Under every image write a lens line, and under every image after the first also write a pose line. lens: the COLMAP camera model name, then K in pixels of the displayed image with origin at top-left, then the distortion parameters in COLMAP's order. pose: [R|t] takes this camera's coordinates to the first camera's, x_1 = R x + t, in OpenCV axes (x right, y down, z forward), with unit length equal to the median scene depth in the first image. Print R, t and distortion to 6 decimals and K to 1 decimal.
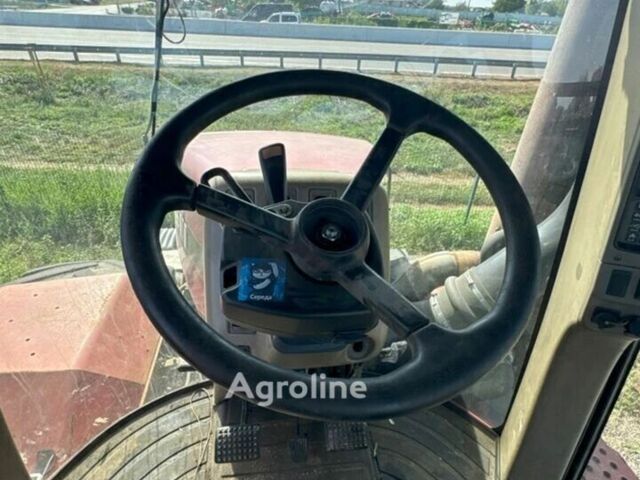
lens RADIAL K [[362.4, 0, 320.0], [0, 362.4, 240.0], [0, 0, 1]] dist [-0.003038, 0.001360]
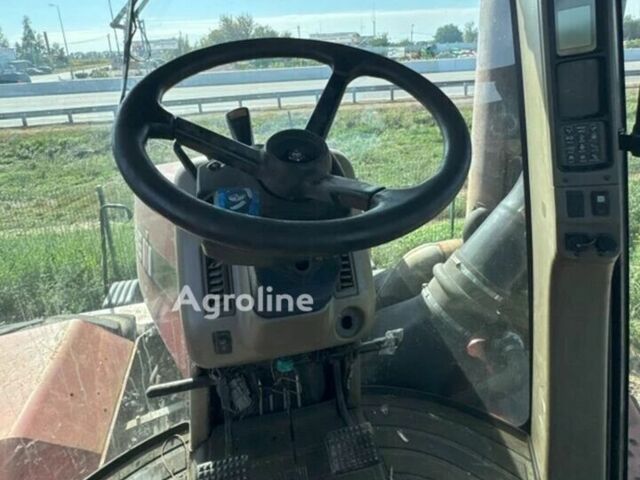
lens RADIAL K [[399.6, 0, 320.3], [0, 399.6, 170.6], [0, 0, 1]] dist [-0.000927, -0.000854]
pose [[0.989742, -0.116821, 0.082247, -0.001057], [0.135579, 0.949536, -0.282843, 0.108854], [-0.045055, 0.291093, 0.955633, -0.049912]]
